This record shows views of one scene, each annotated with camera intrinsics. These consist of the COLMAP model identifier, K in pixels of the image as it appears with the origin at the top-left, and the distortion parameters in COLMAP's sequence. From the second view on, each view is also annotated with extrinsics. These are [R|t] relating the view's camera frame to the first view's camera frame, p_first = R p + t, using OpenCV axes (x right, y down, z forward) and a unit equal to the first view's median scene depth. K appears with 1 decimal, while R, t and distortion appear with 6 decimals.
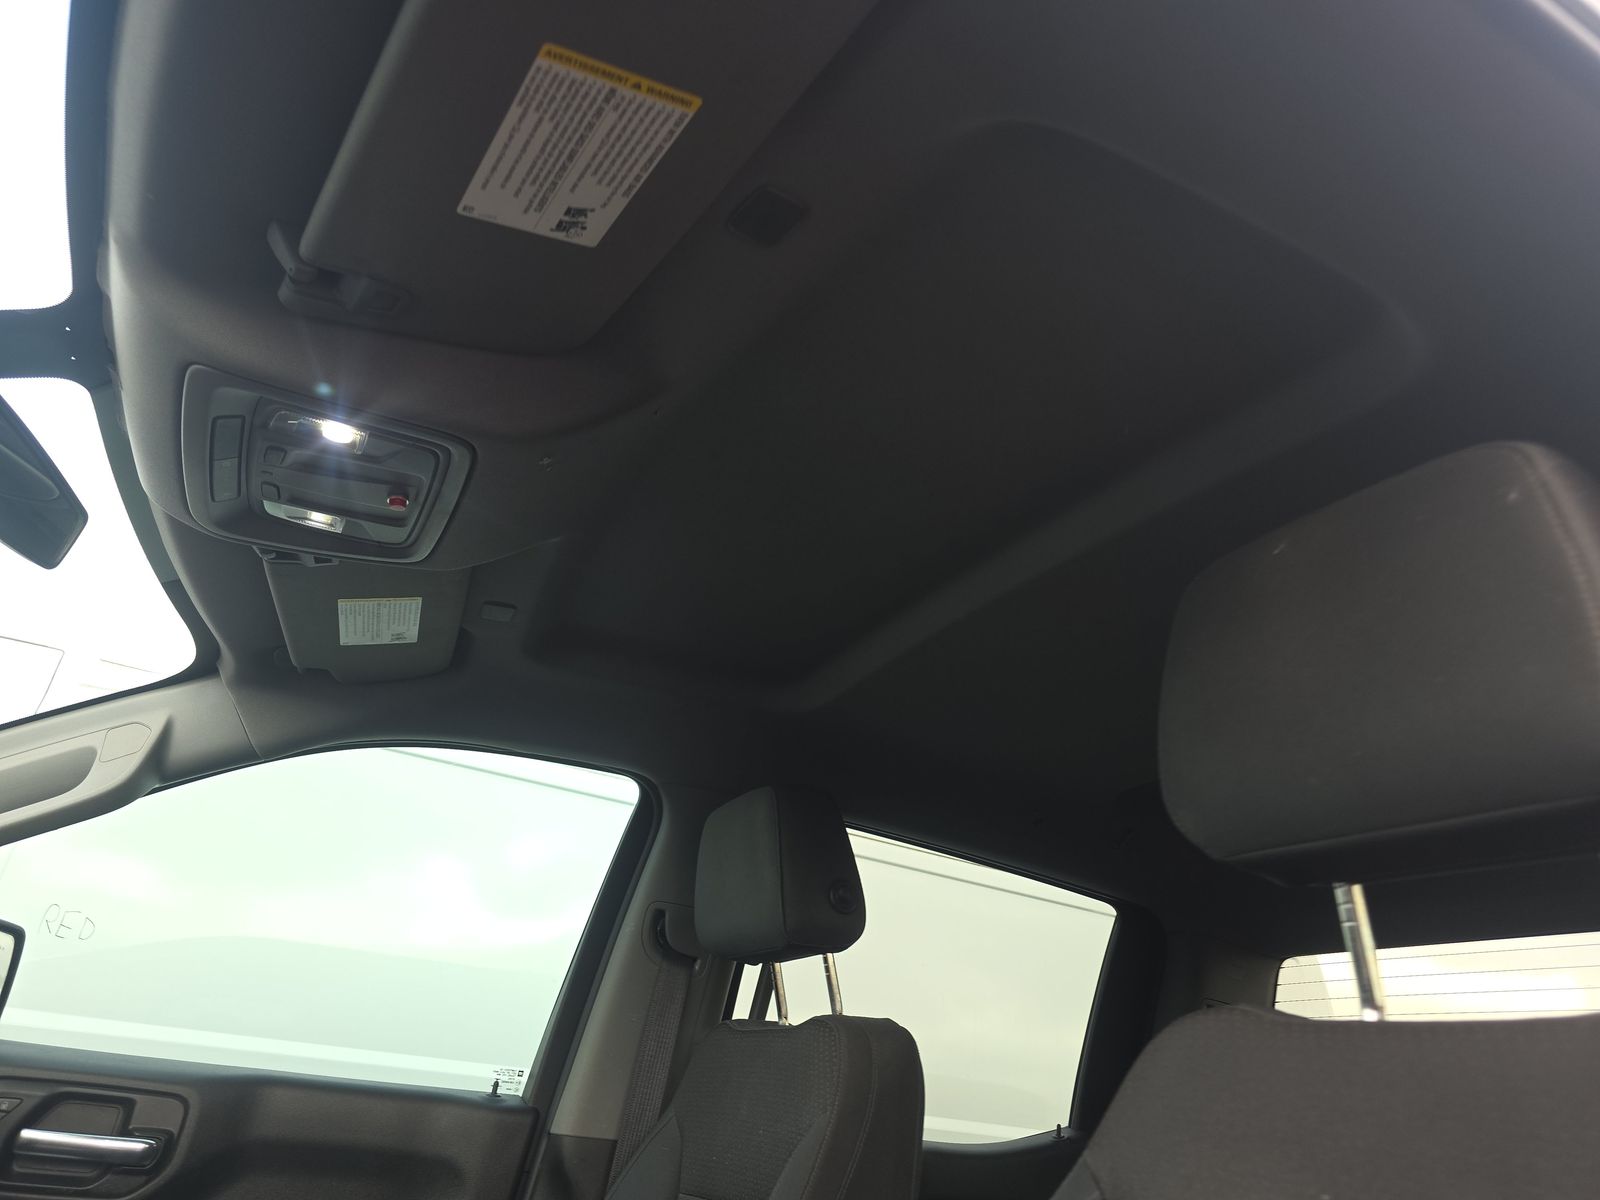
lens RADIAL K [[1052.8, 0, 799.4], [0, 1052.8, 615.0], [0, 0, 1]] dist [0.050978, -0.044446]
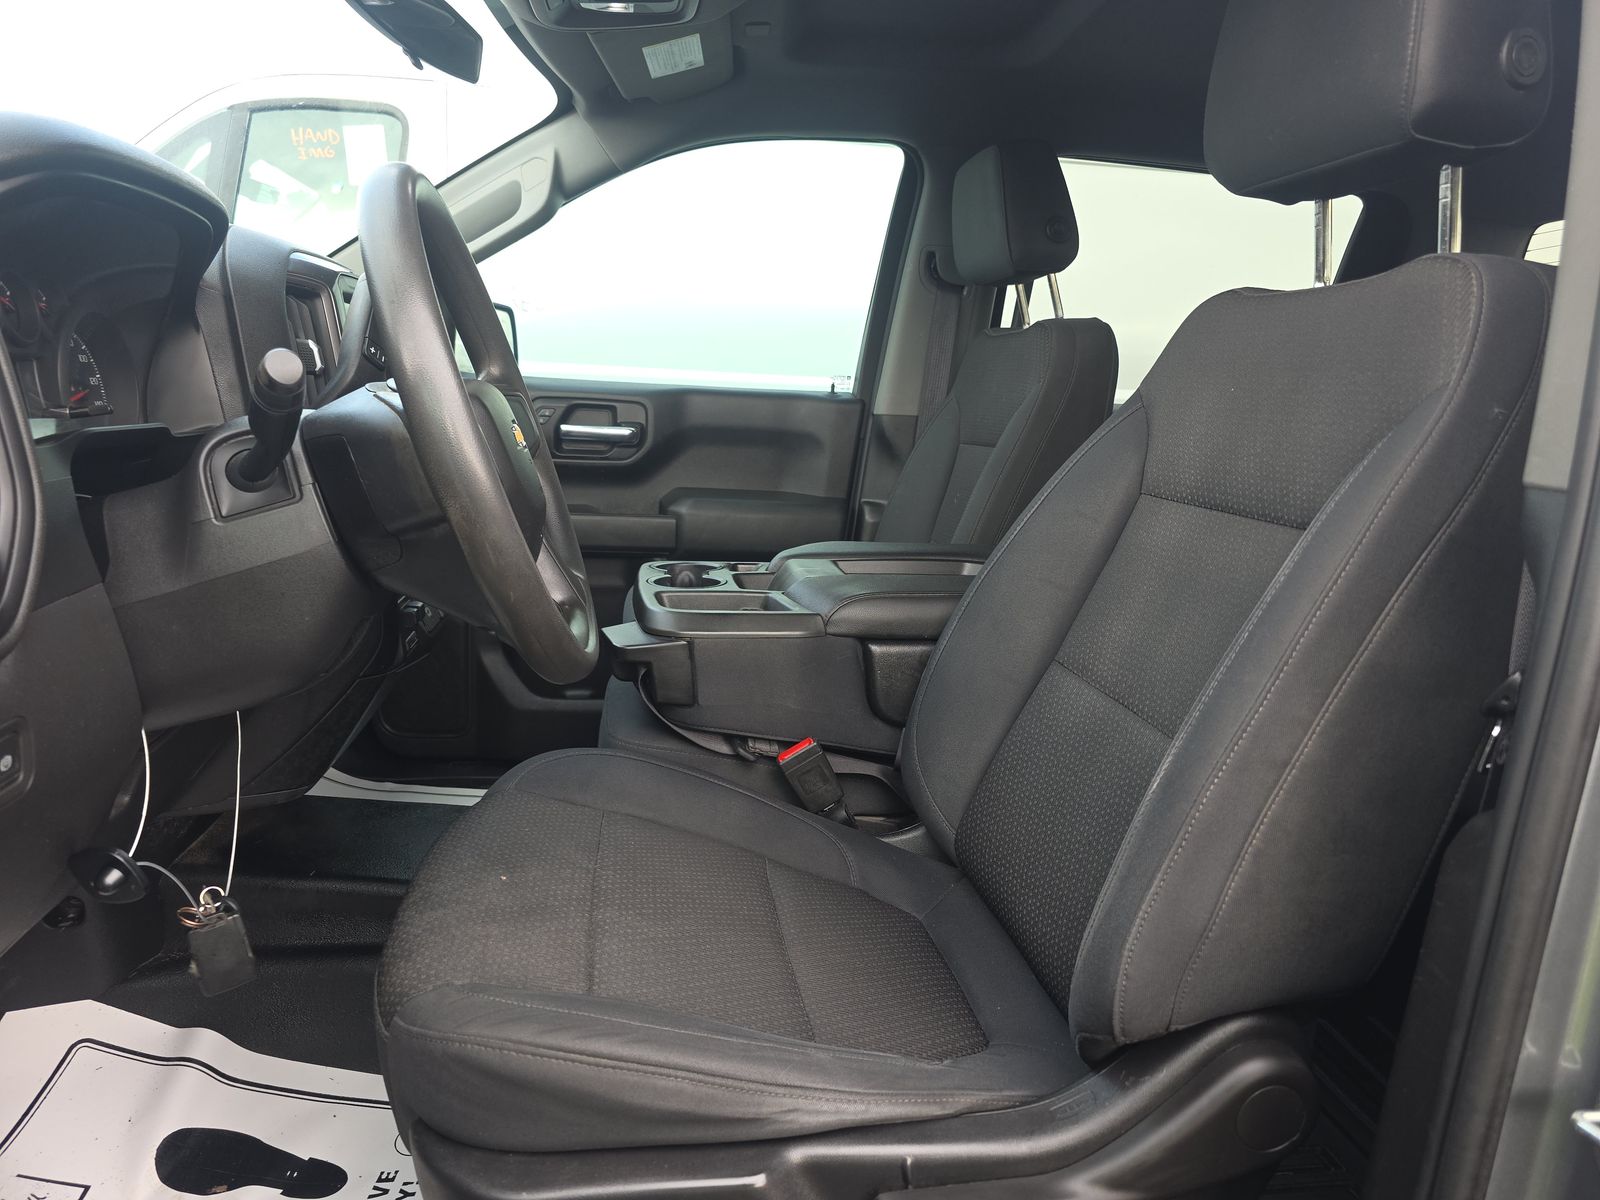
lens RADIAL K [[1074.3, 0, 838.4], [0, 1074.3, 601.4], [0, 0, 1]] dist [0.106614, -0.145959]
pose [[0.955659, -0.010124, -0.294302, 0.167677], [0.175438, 0.822259, 0.541397, -0.122098], [0.236511, -0.569023, 0.787576, -0.354525]]
